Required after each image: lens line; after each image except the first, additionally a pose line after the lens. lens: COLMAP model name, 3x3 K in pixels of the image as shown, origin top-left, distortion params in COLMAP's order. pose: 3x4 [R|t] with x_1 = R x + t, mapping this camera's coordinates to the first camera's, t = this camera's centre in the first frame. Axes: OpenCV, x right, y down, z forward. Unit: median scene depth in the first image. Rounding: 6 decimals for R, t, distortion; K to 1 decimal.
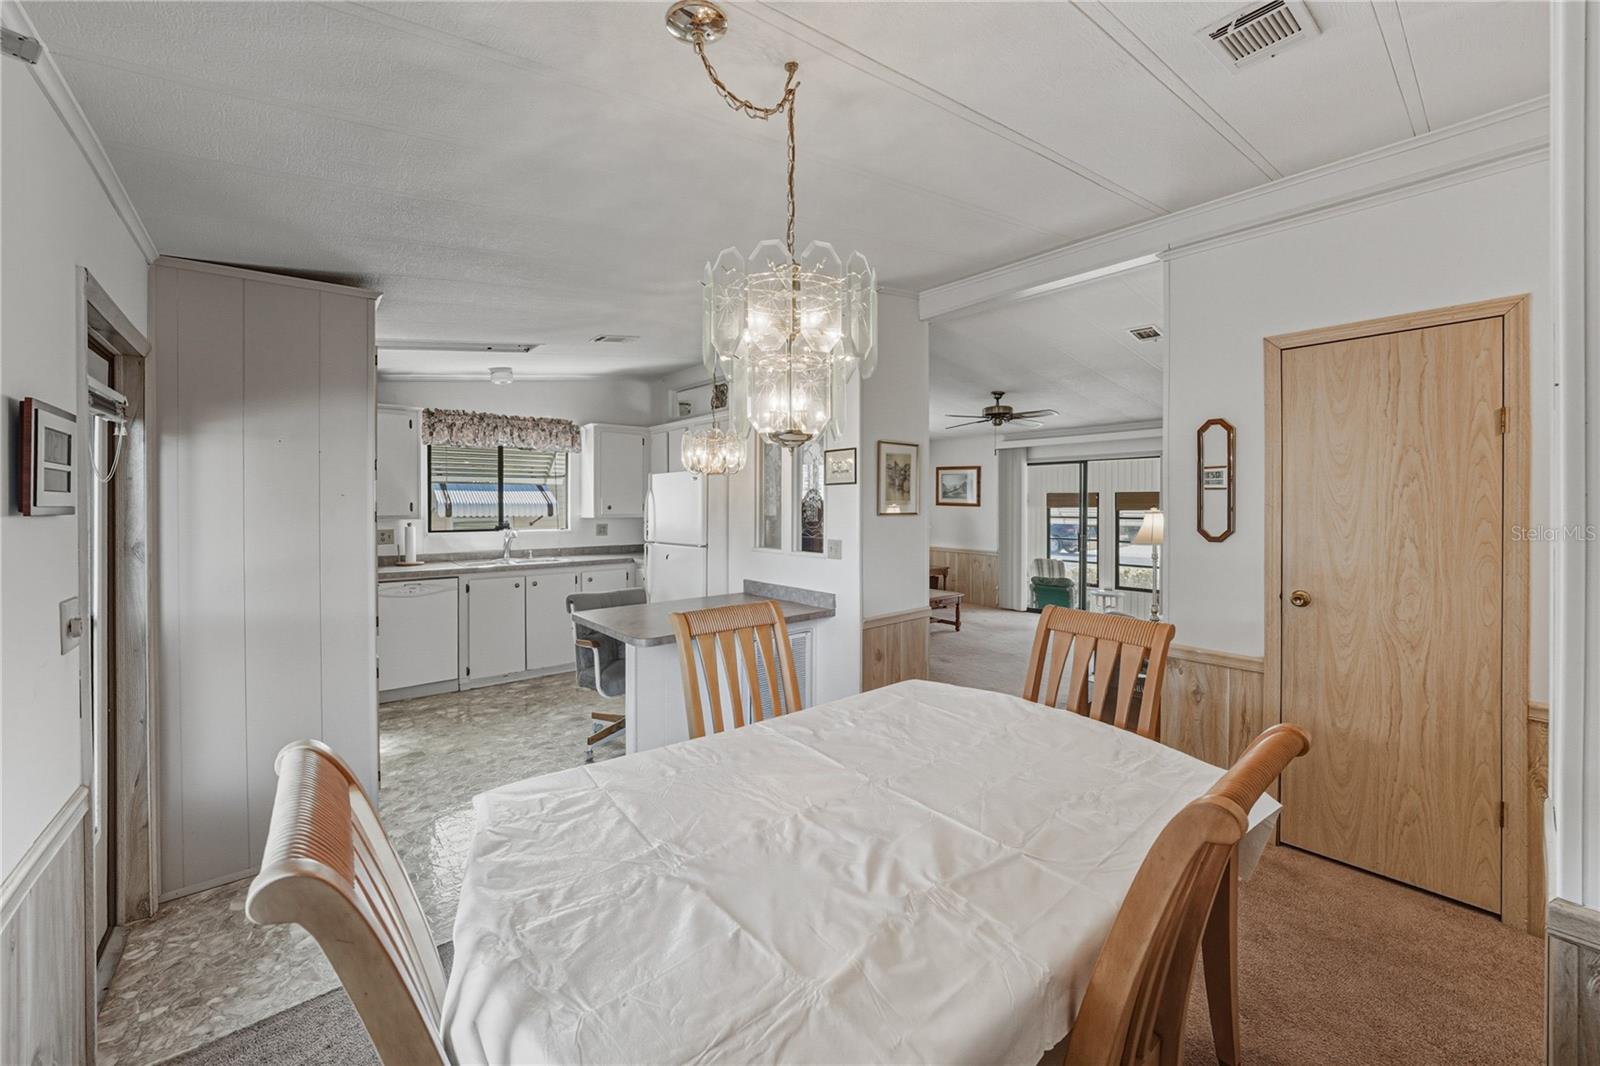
lens RADIAL K [[578.3, 0, 779.5], [0, 578.3, 503.8], [0, 0, 1]] dist [-0.022862, -0.000011]
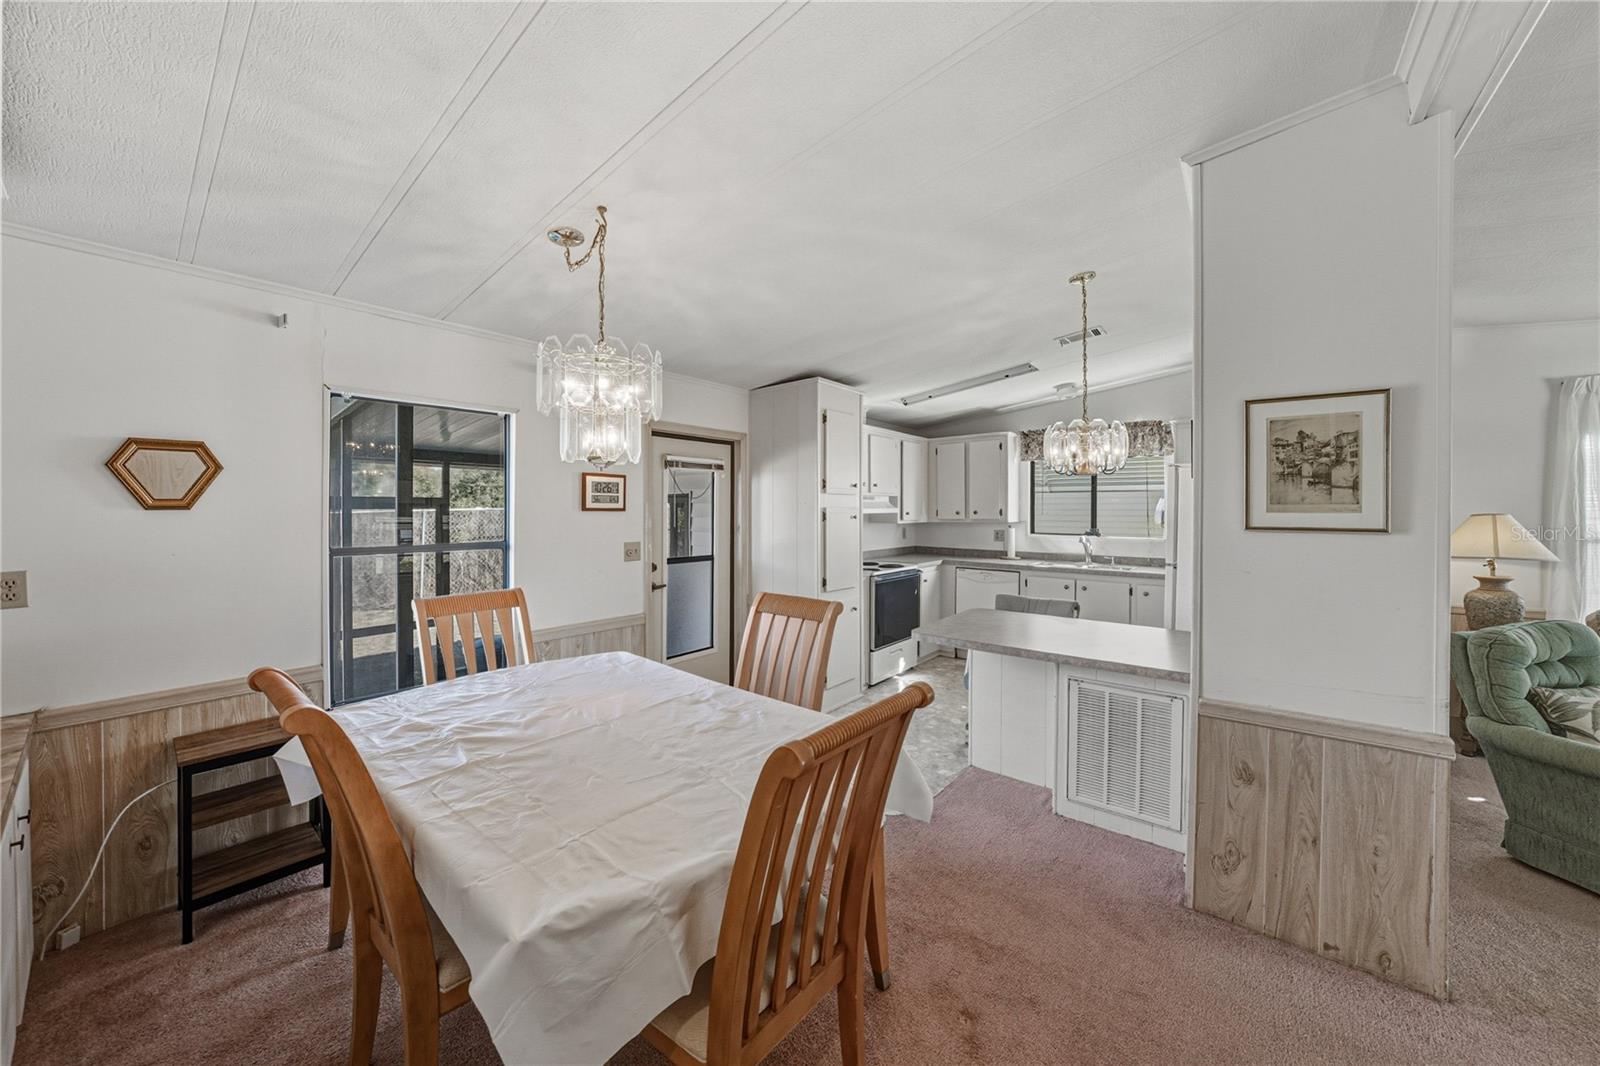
lens RADIAL K [[555.1, 0, 844.9], [0, 555.1, 508.3], [0, 0, 1]] dist [-0.022651, -0.000016]
pose [[0.270961, -0.000006, -0.962590, 0.387440], [-0.007283, 0.999971, -0.002056, 0.001467], [0.962563, 0.007567, 0.270953, 0.306177]]
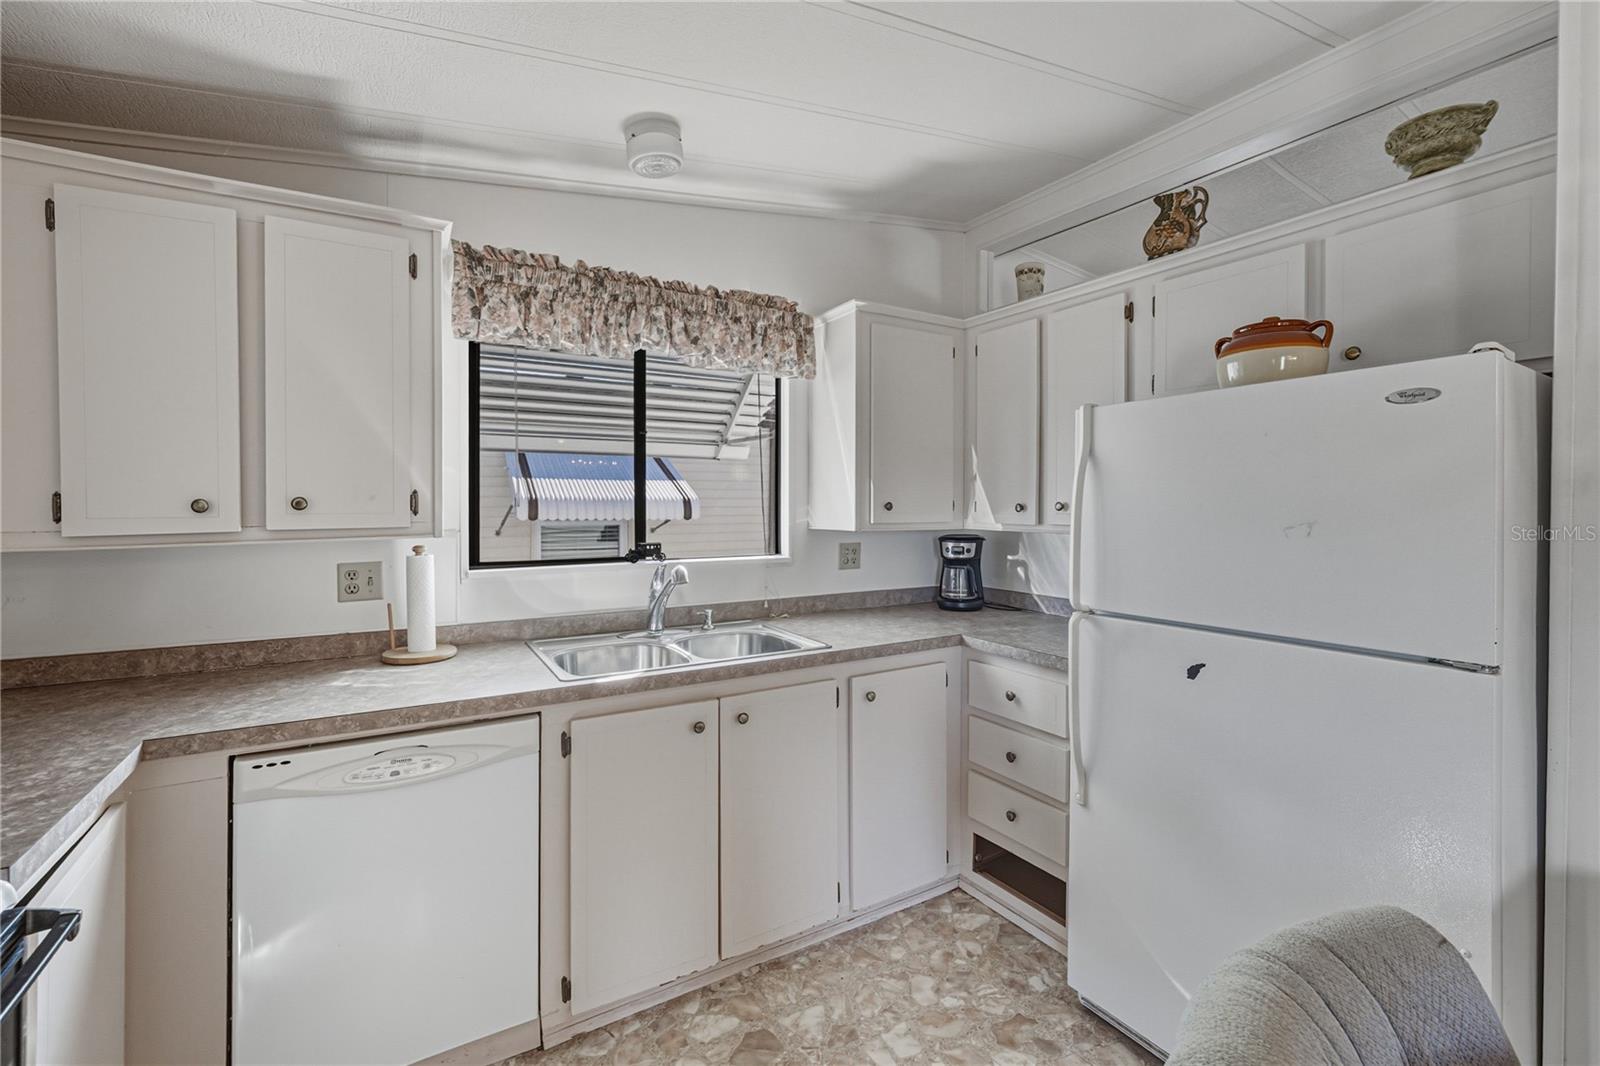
lens RADIAL K [[675.6, 0, 809.3], [0, 675.6, 503.6], [0, 0, 1]] dist [-0.000160, 0.000559]
pose [[0.989609, 0.003987, -0.143733, -0.308250], [-0.003696, 0.999991, 0.002289, 0.003833], [0.143741, -0.001734, 0.989614, 0.560049]]
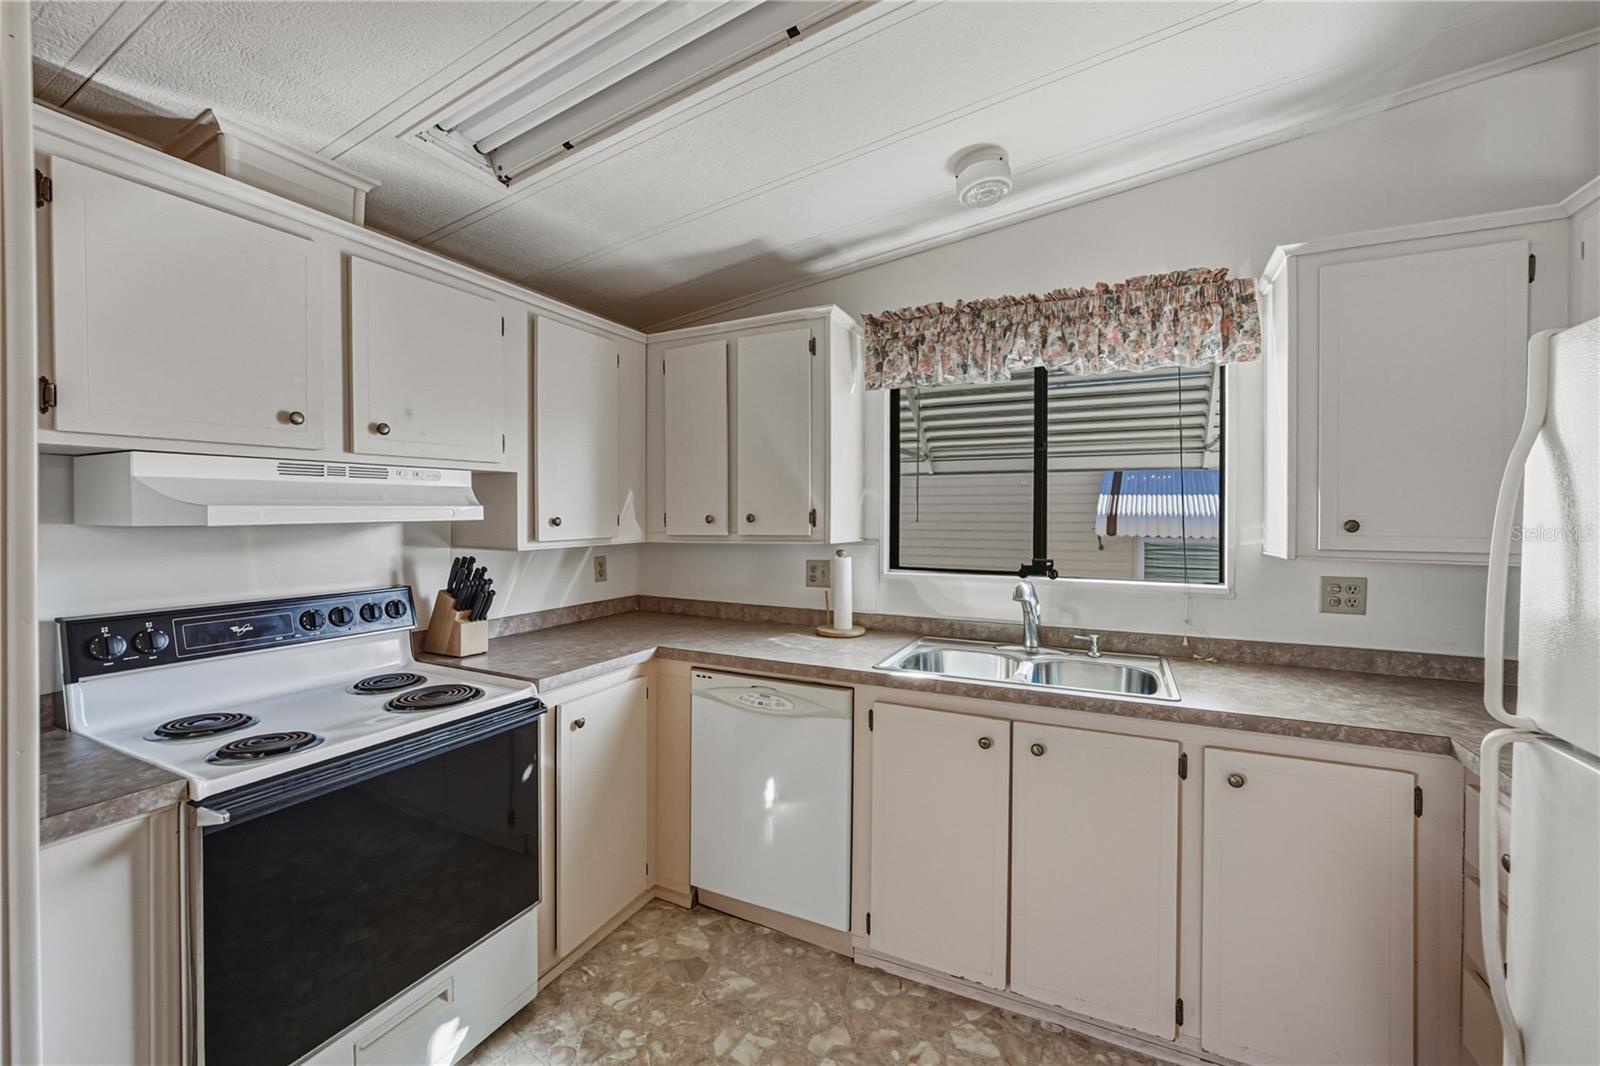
lens RADIAL K [[648.3, 0, 809.8], [0, 648.3, 516.9], [0, 0, 1]] dist [-0.006508, 0.000148]
pose [[0.432457, 0.006102, -0.901634, -0.135438], [-0.005814, 0.999975, 0.003979, 0.002366], [0.901636, 0.003522, 0.432482, 0.681277]]
